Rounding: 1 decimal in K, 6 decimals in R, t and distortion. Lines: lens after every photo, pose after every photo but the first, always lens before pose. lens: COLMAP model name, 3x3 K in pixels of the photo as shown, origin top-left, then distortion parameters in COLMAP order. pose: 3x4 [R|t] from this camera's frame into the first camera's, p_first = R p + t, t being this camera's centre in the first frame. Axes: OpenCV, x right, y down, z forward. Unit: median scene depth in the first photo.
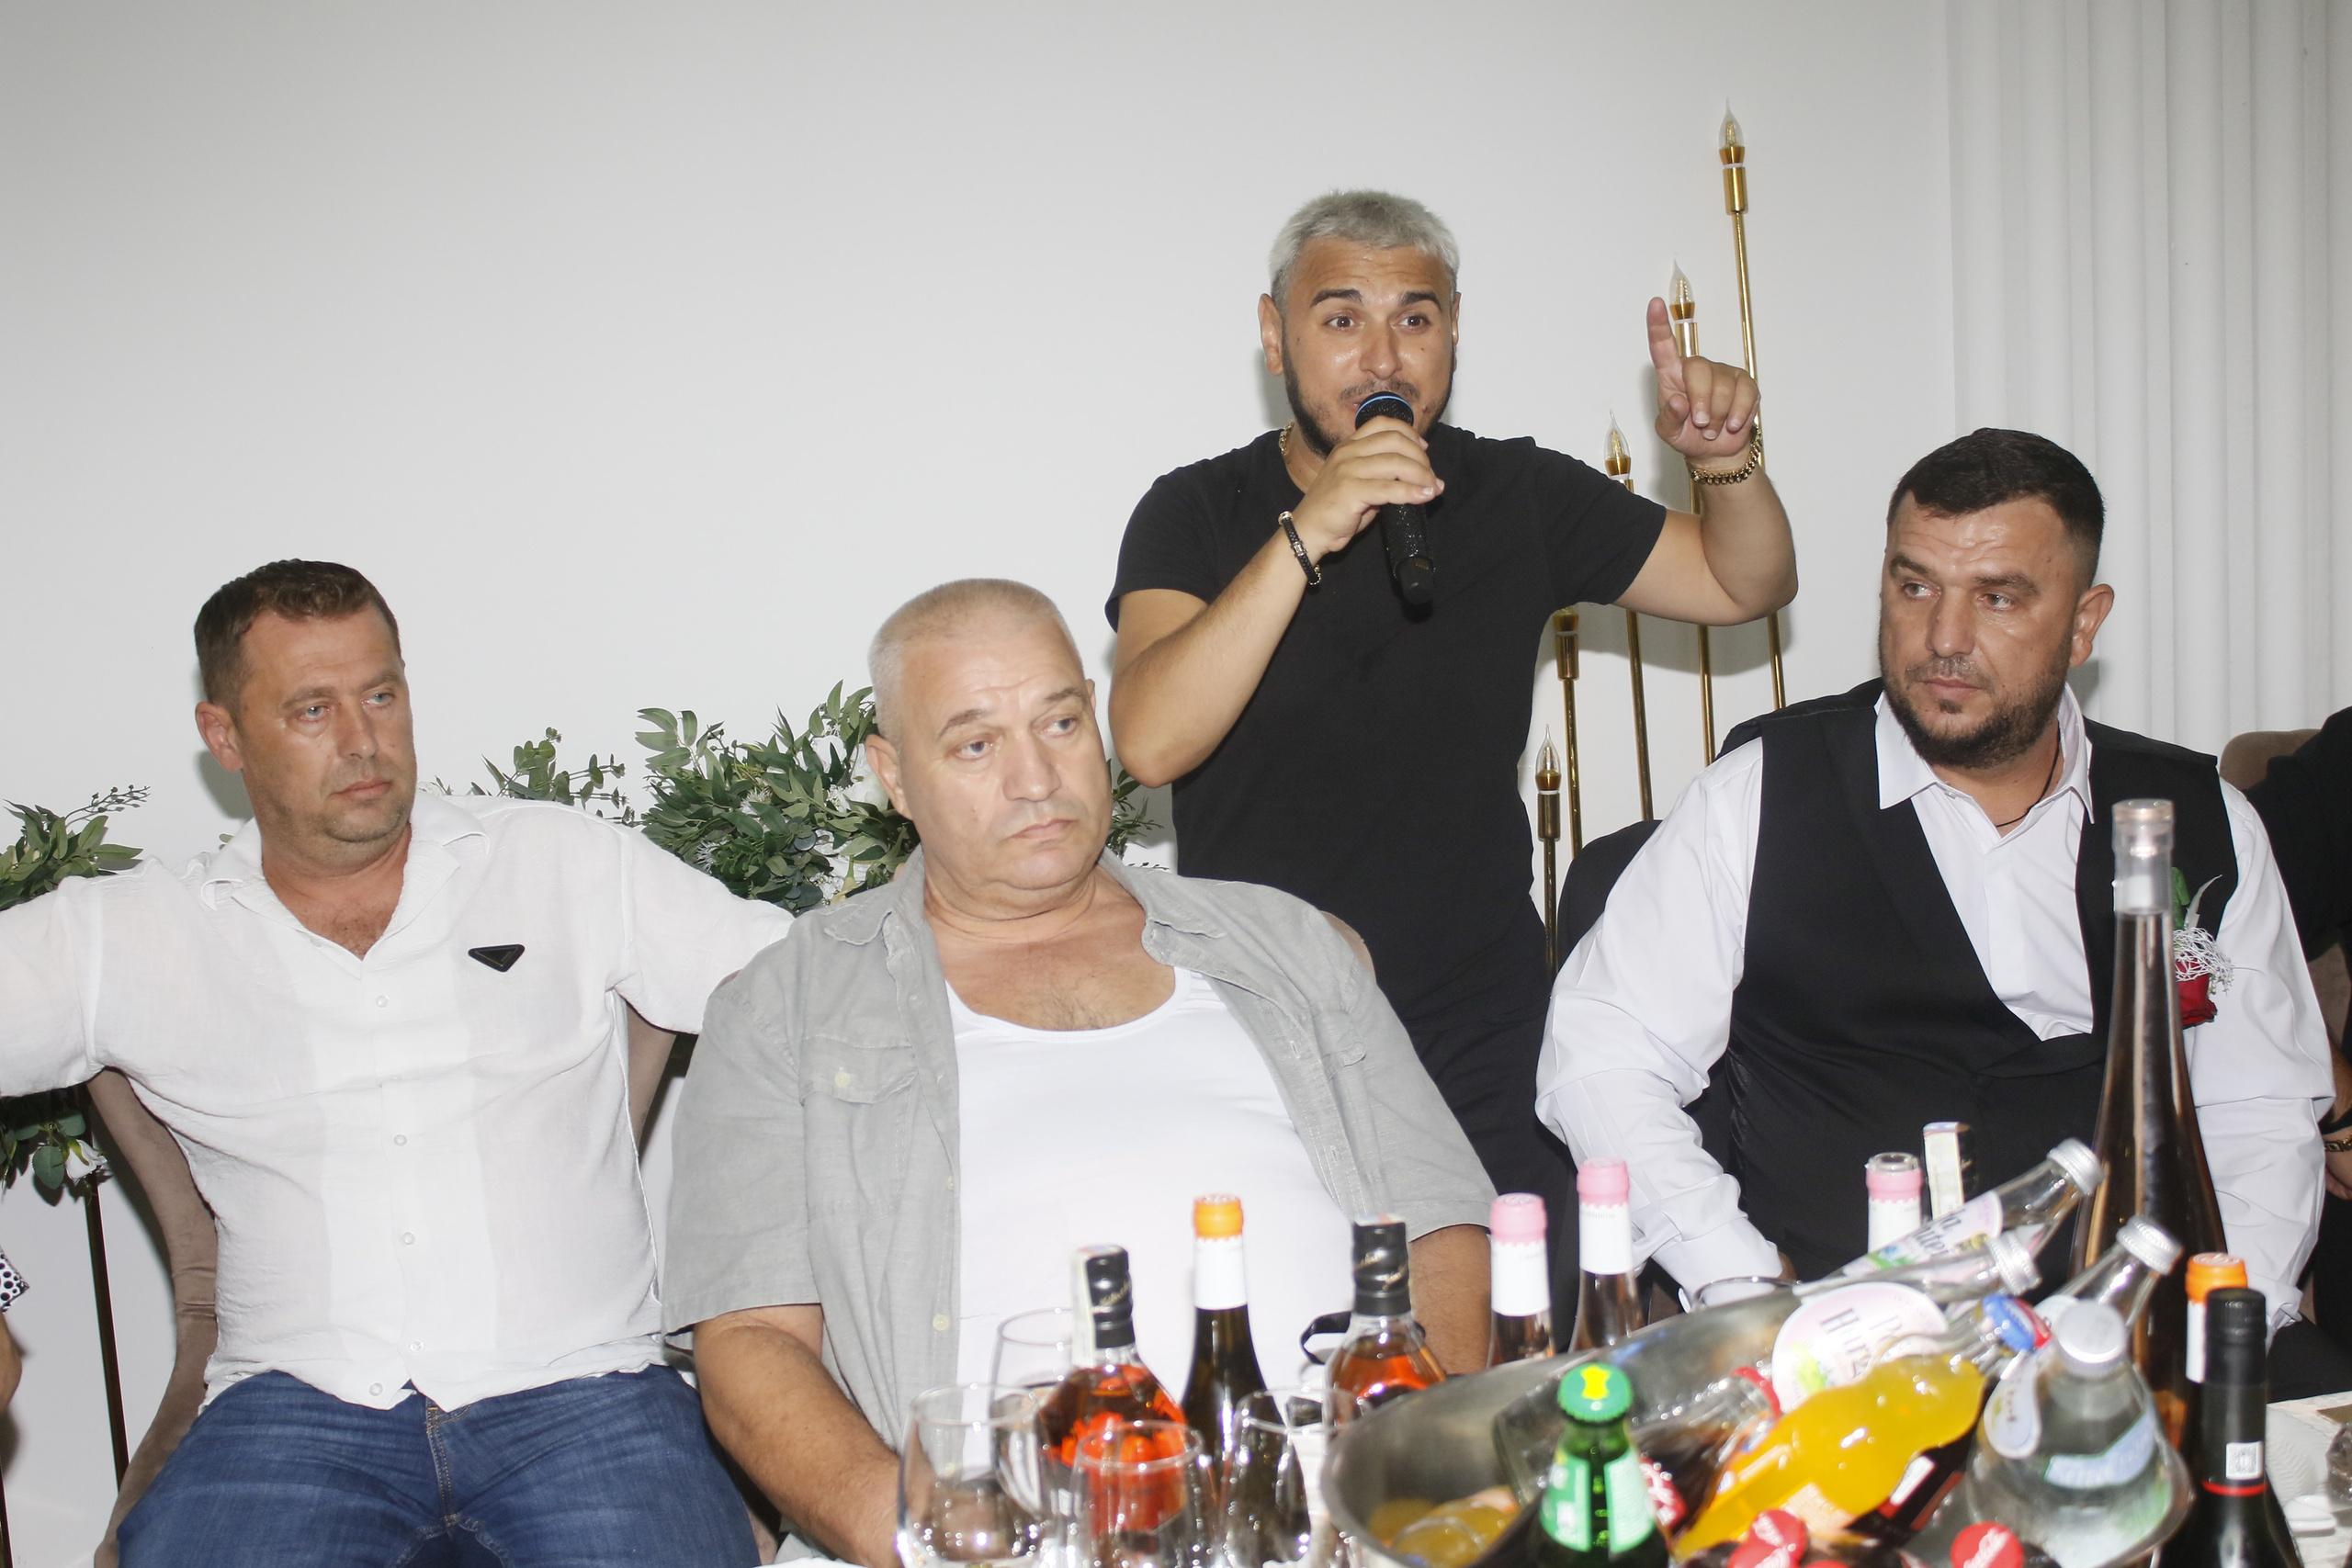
lens RADIAL K [[3250.1, 0, 1171.7], [0, 3250.1, 783.2], [0, 0, 1]] dist [-0.025142, 0.000000]
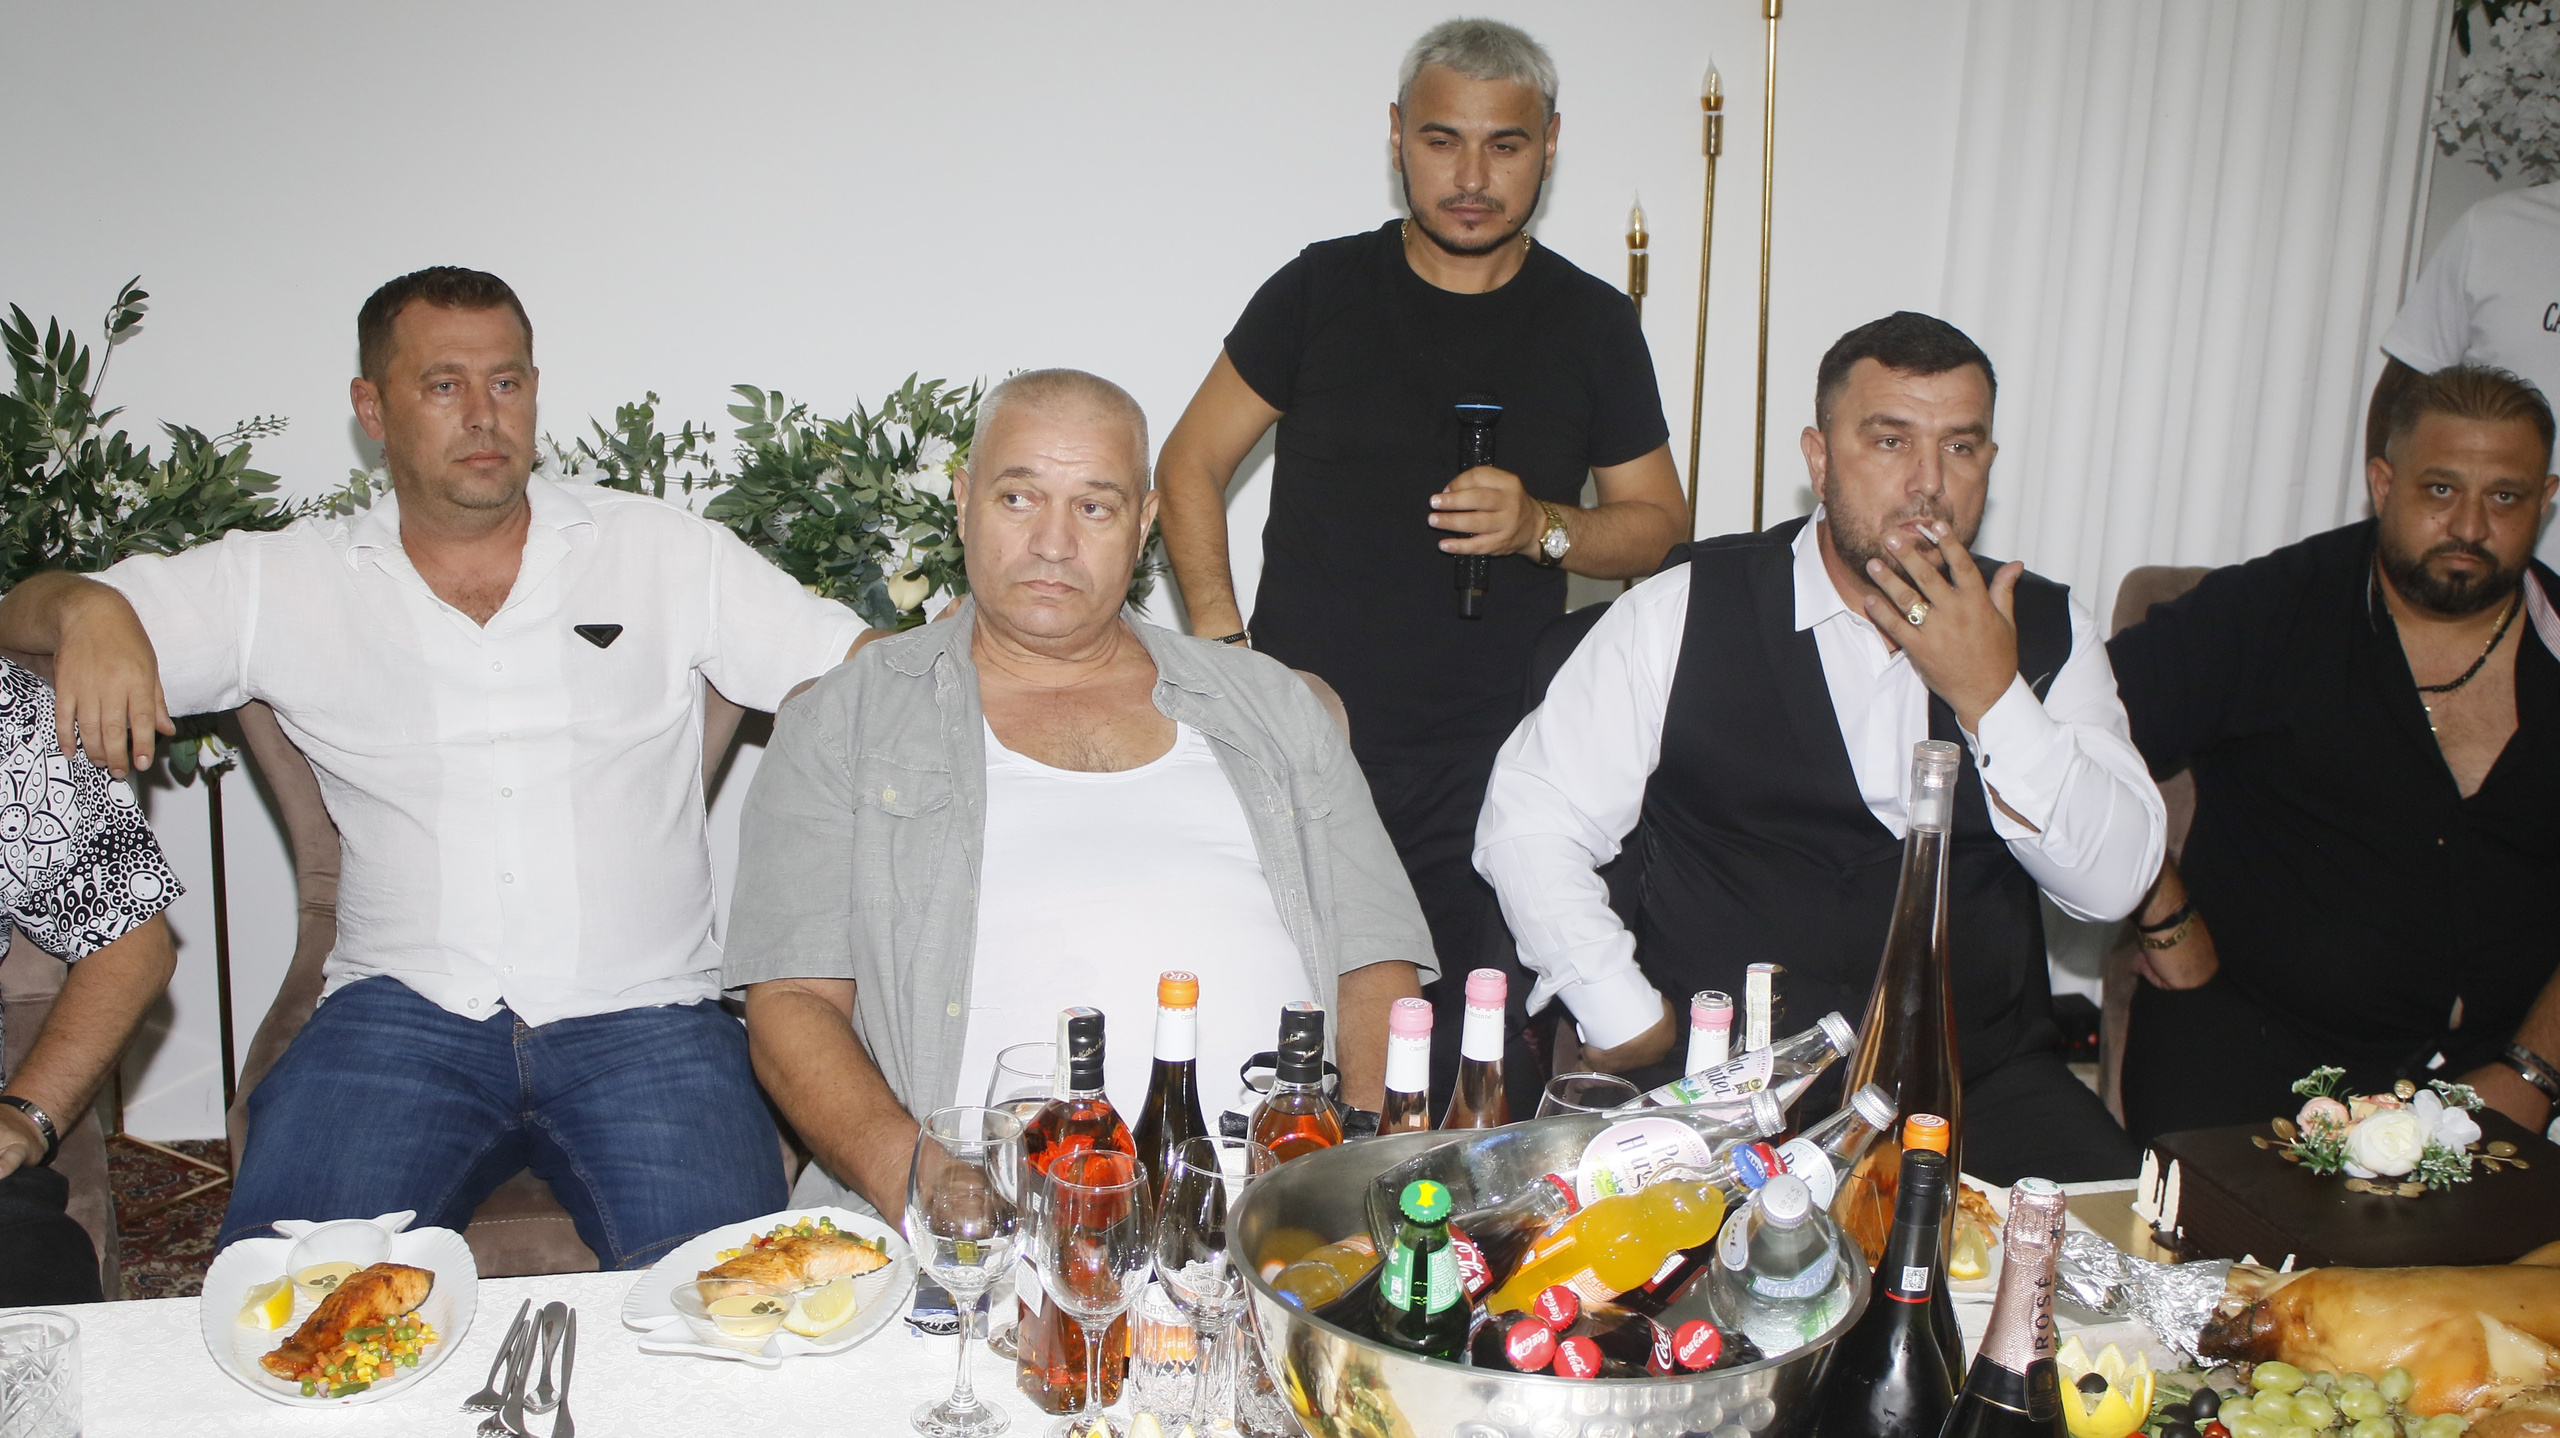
lens RADIAL K [[3211.0, 0, 1288.2], [0, 3211.0, 730.4], [0, 0, 1]] dist [-0.047861, 0.000000]
pose [[0.994783, 0.097810, 0.028983, 0.007340], [-0.100561, 0.987989, 0.117321, -0.080923], [-0.017160, -0.119624, 0.992671, -0.158206]]
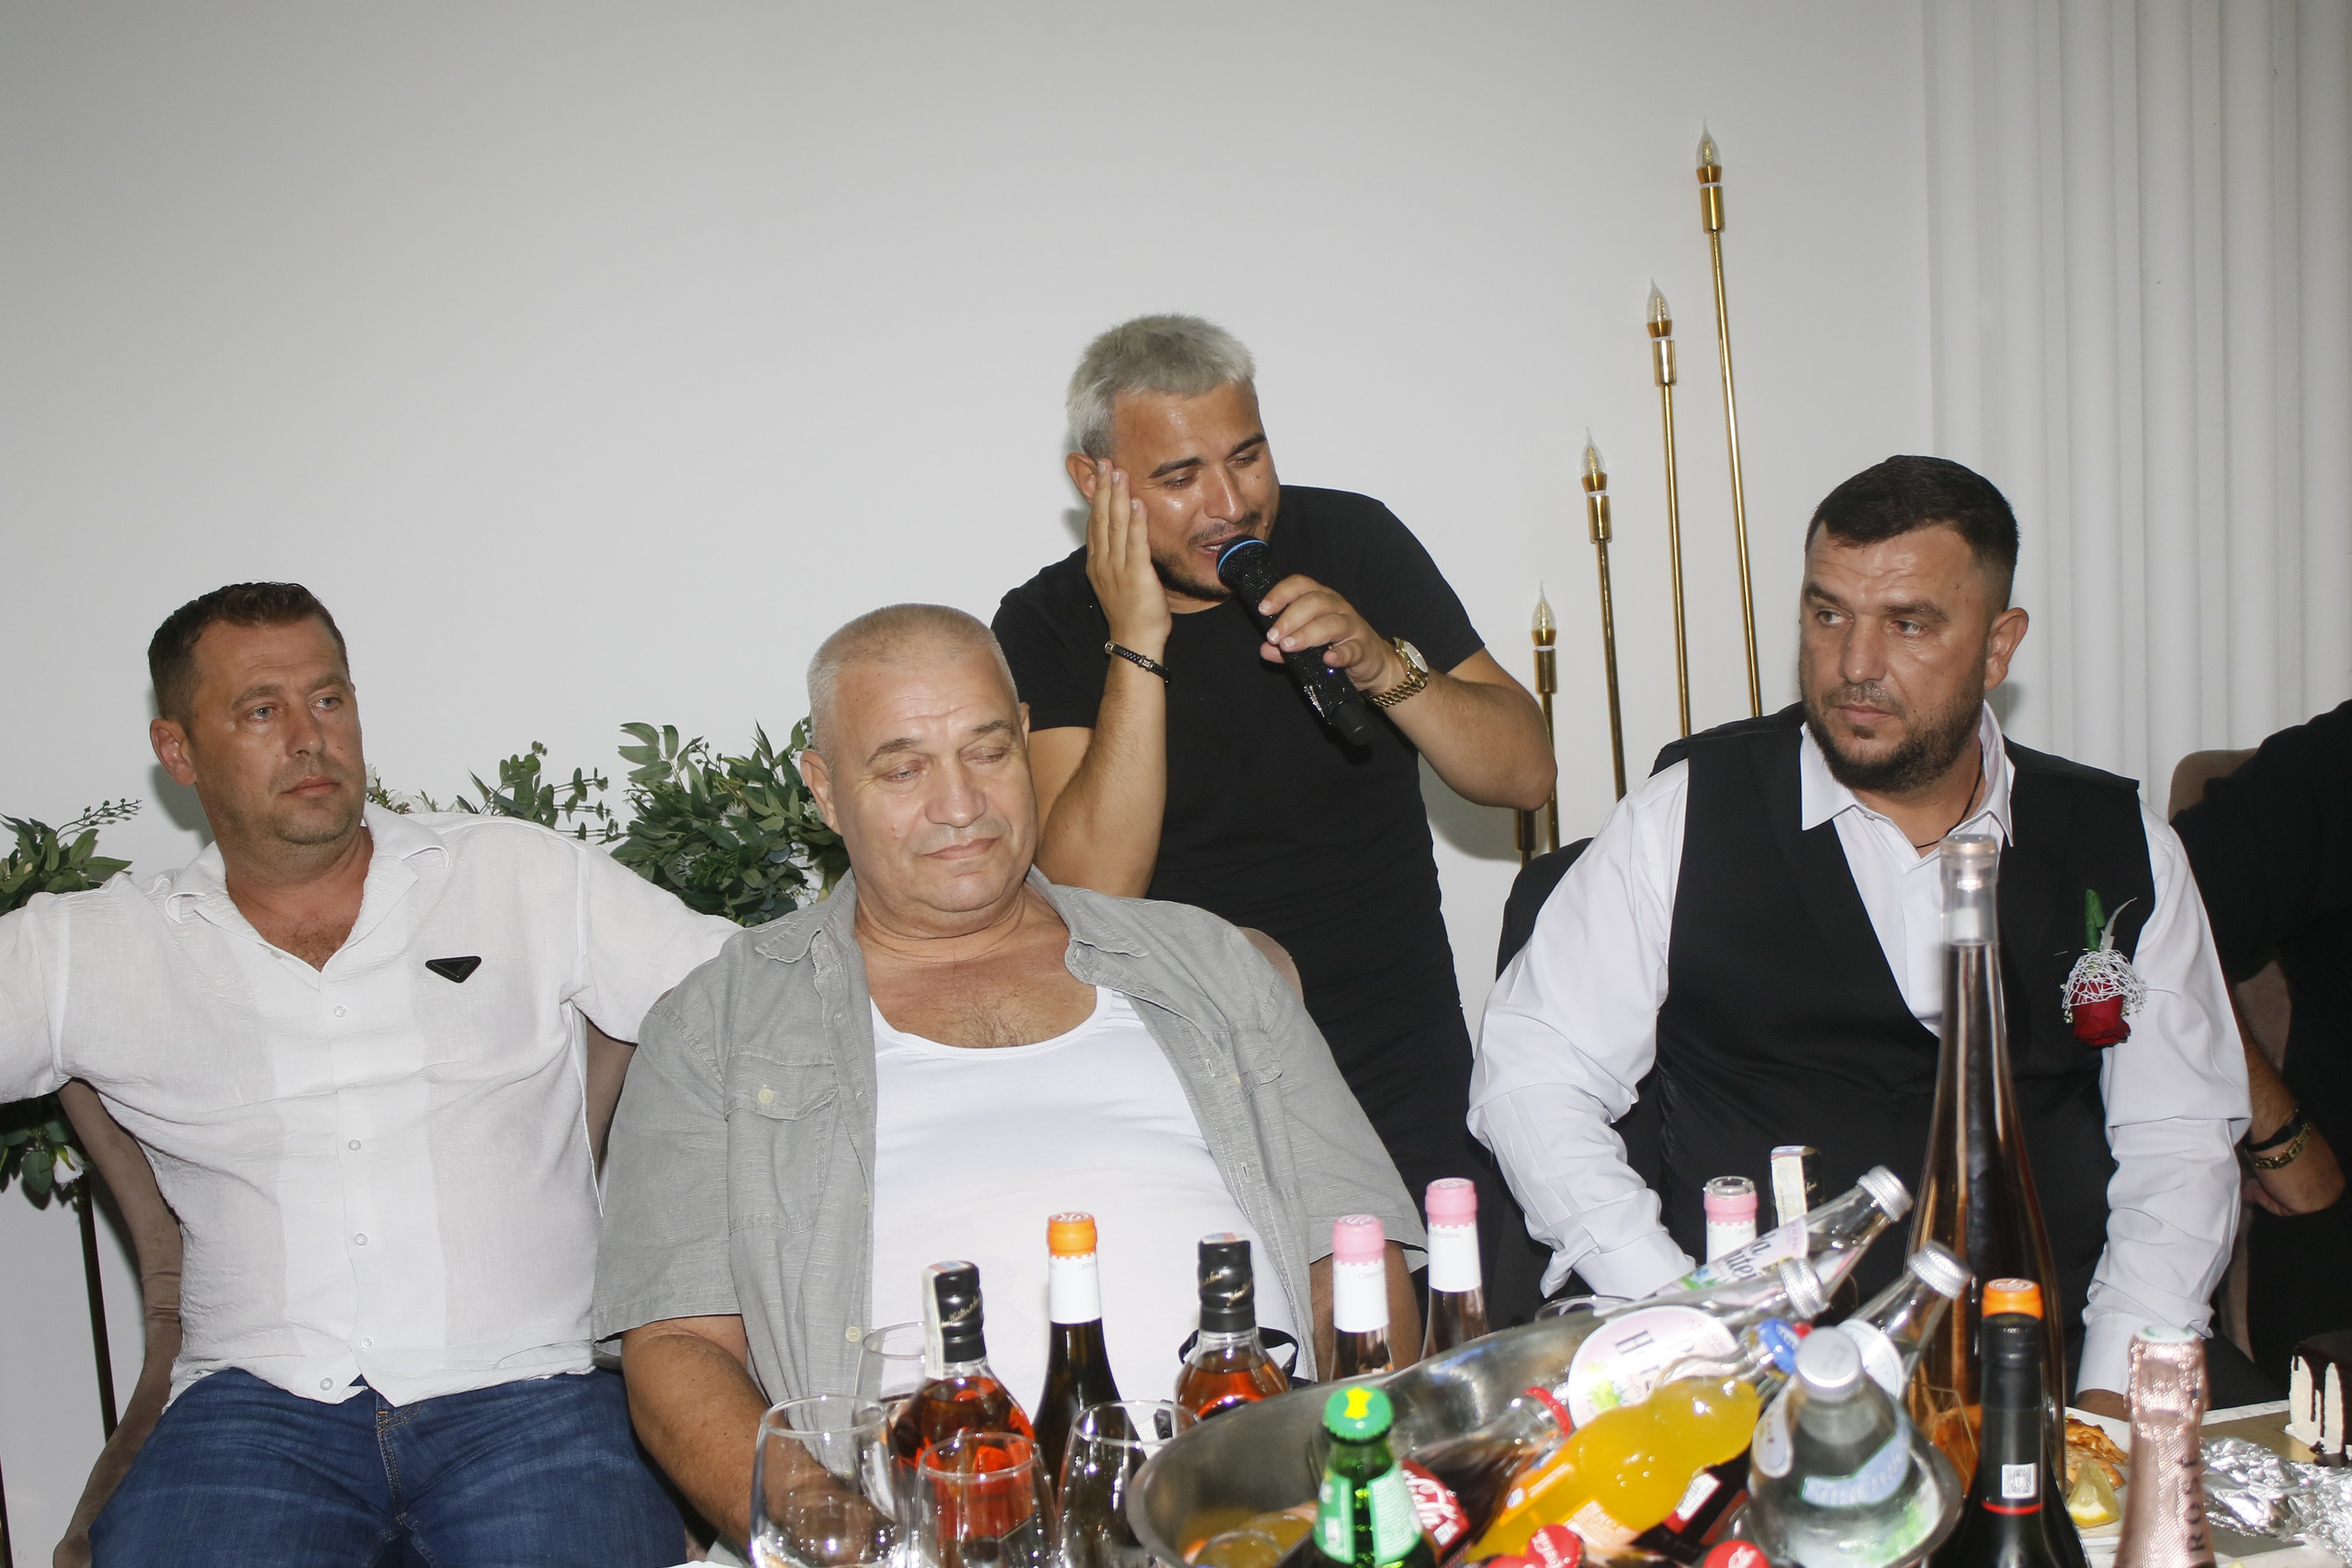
lens RADIAL K [[3250.1, 0, 1166.0], [0, 3250.1, 786.7], [0, 0, 1]] dist [-0.025142, 0.000000]
pose [[0.999706, 0.001889, -0.024187, 0.047313], [-0.001857, 0.999997, 0.001344, -0.007173], [0.024190, -0.001299, 0.999707, -0.021346]]
